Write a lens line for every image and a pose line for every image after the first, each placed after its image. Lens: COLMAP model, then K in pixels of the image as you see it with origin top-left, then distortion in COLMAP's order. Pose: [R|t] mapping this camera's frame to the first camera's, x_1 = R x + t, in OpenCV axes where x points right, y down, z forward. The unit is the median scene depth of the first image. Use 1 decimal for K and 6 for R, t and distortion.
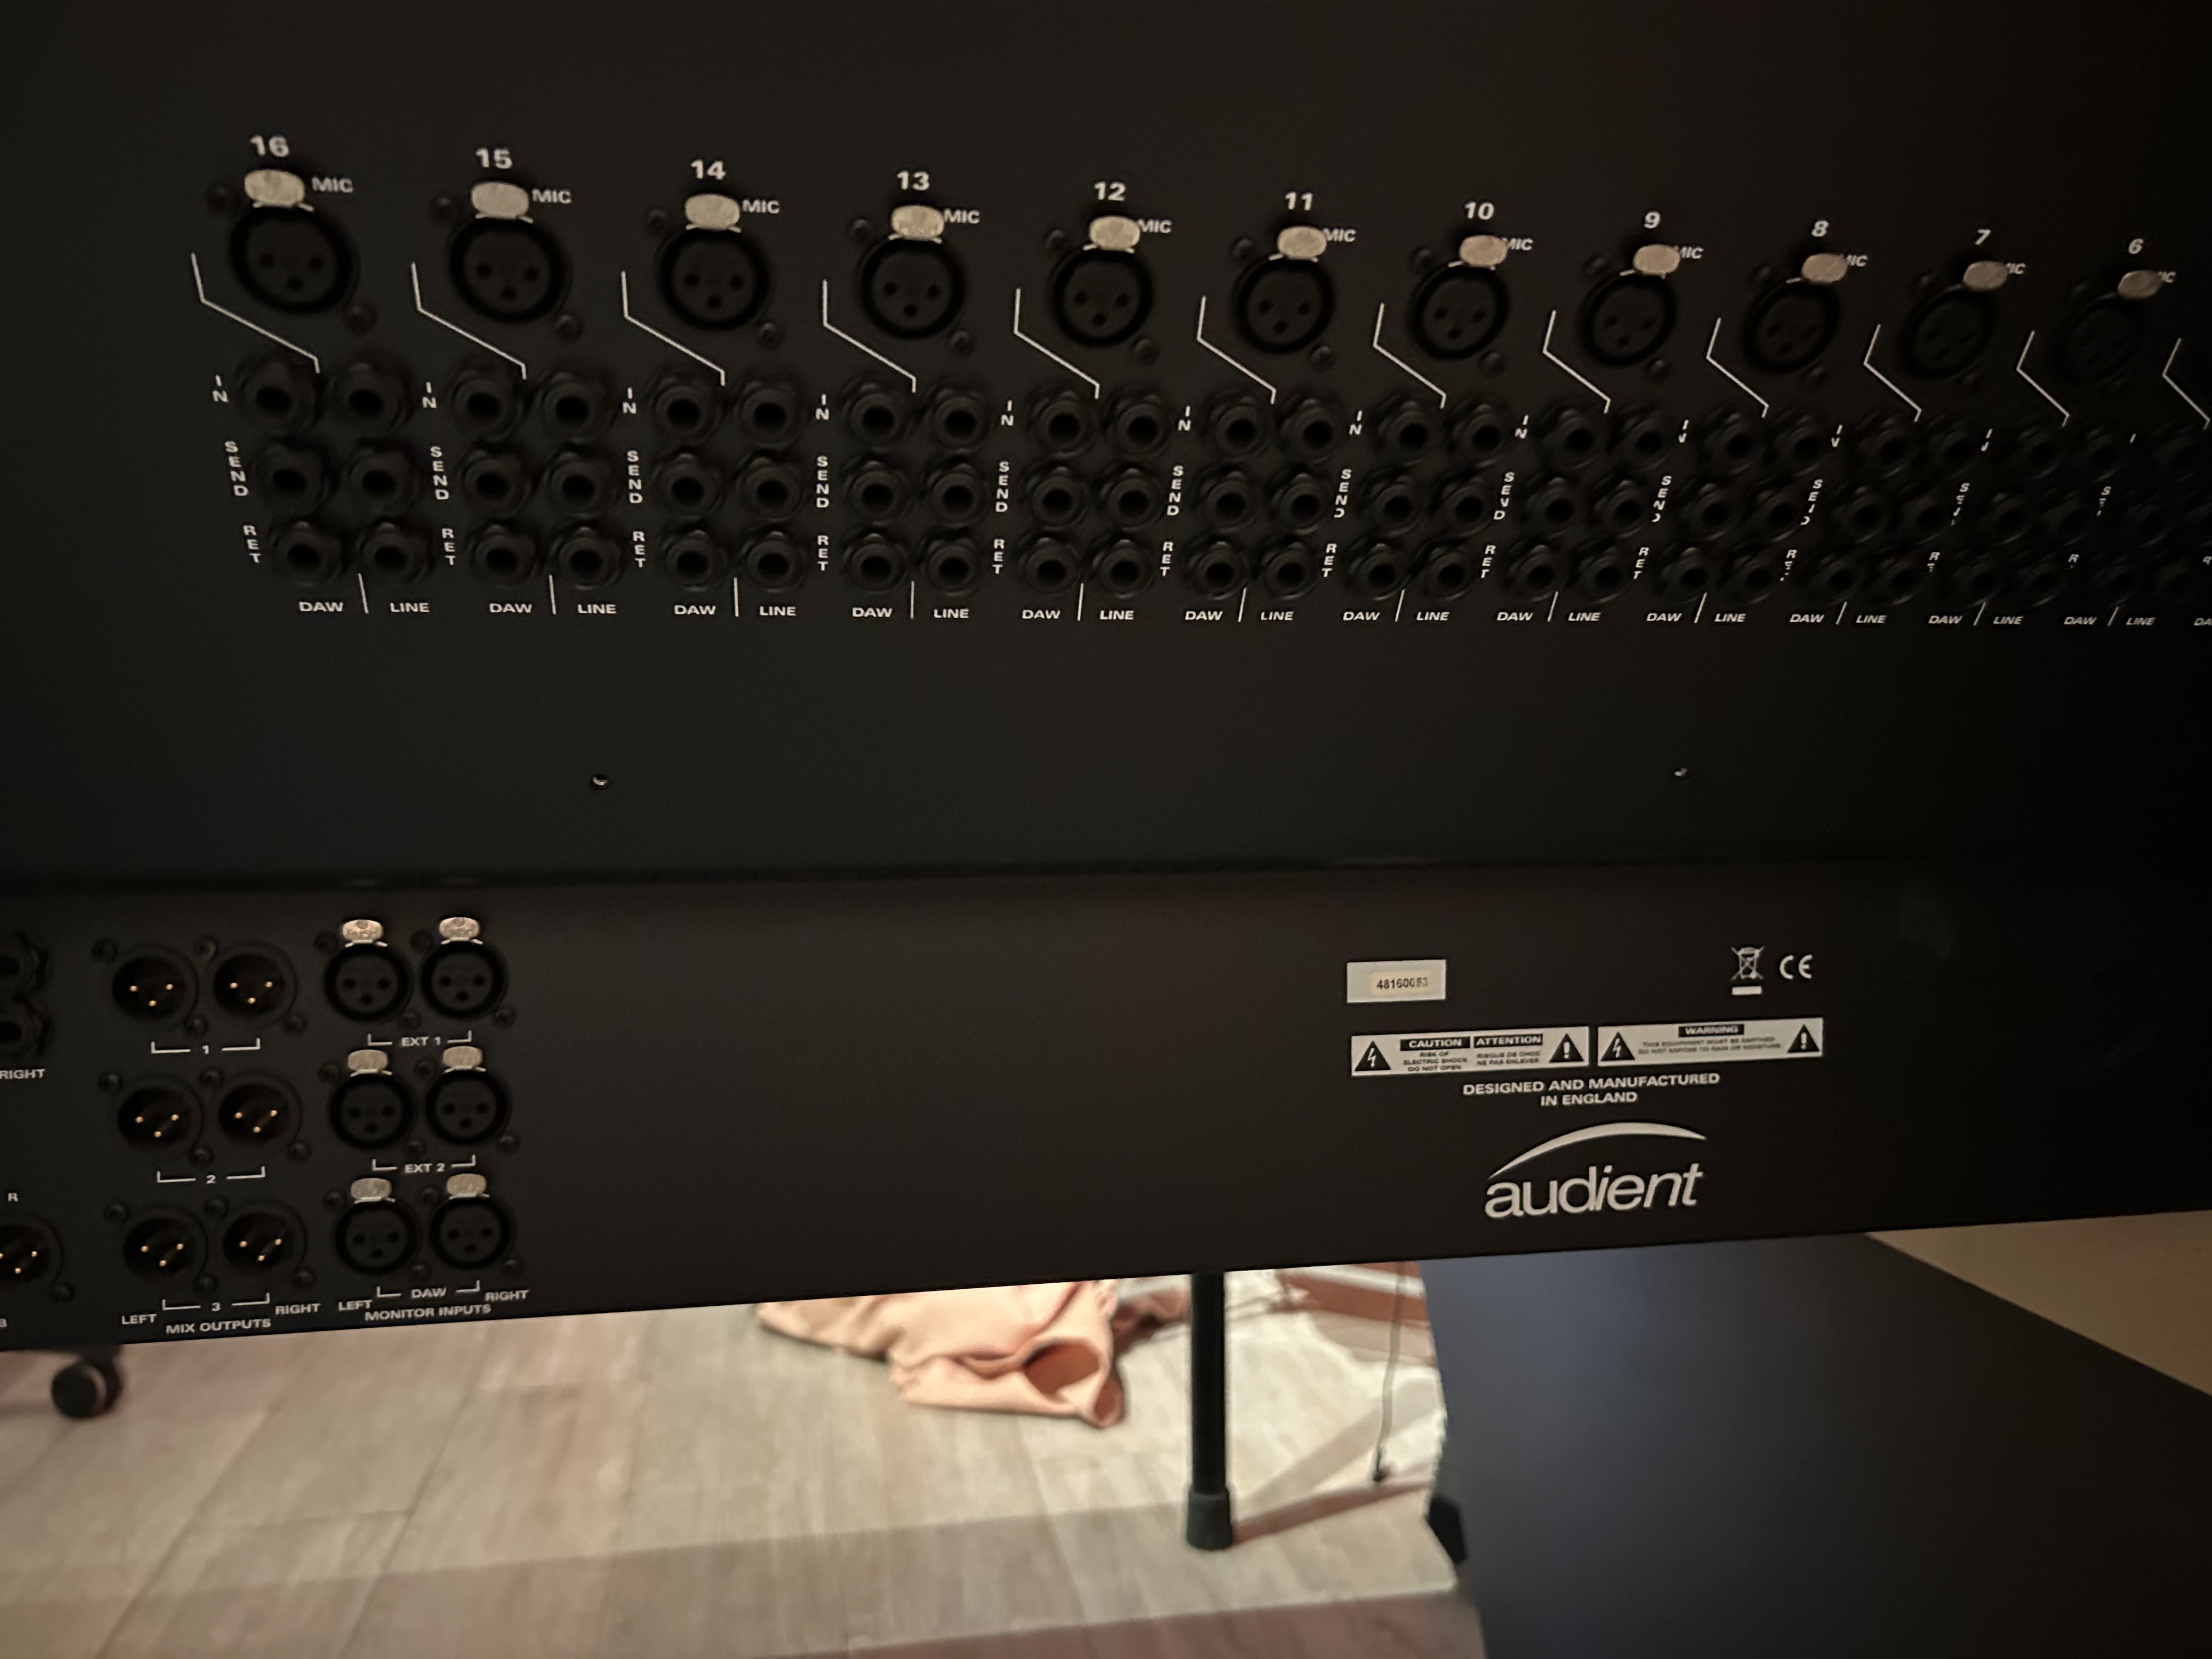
lens RADIAL K [[1683.5, 0, 1091.5], [0, 1683.5, 833.7], [0, 0, 1]] dist [0.032658, -0.048184]
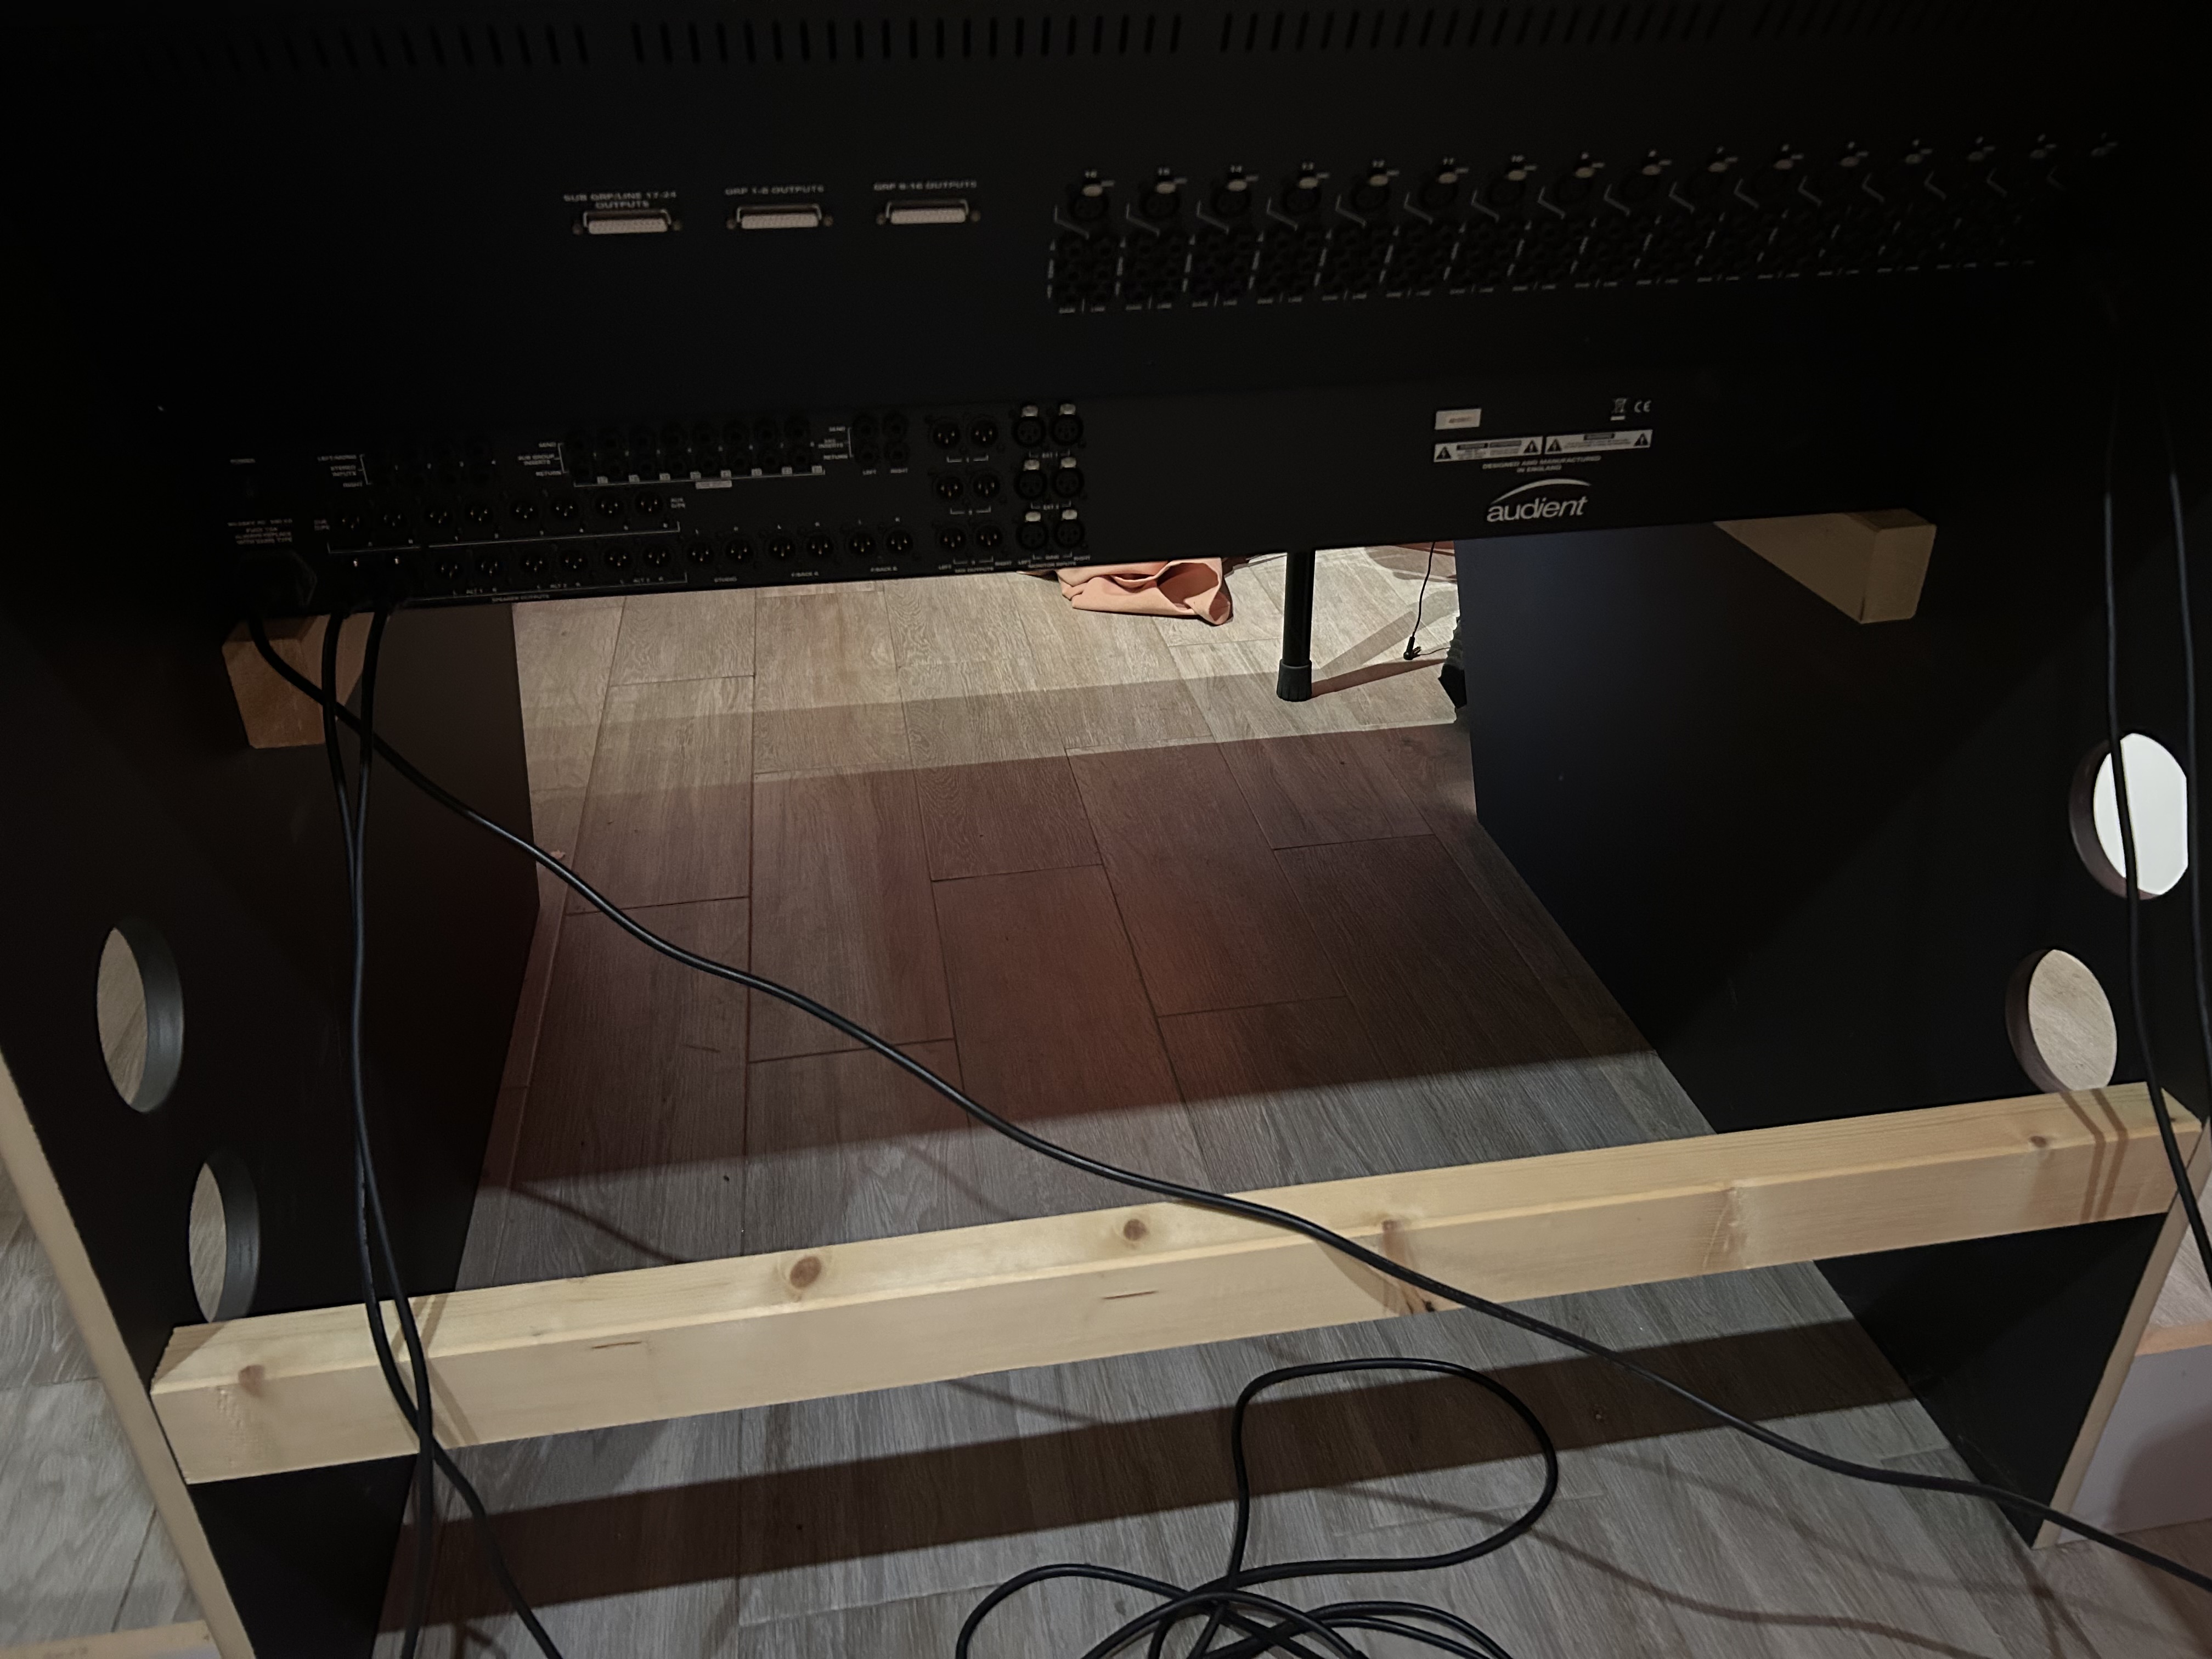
lens RADIAL K [[1665.3, 0, 1113.7], [0, 1665.3, 828.5], [0, 0, 1]] dist [0.097042, -0.205132]
pose [[0.999975, 0.001286, -0.006894, -0.251120], [0.001863, 0.898985, 0.437976, -0.386865], [0.006761, -0.437978, 0.898960, -1.202785]]
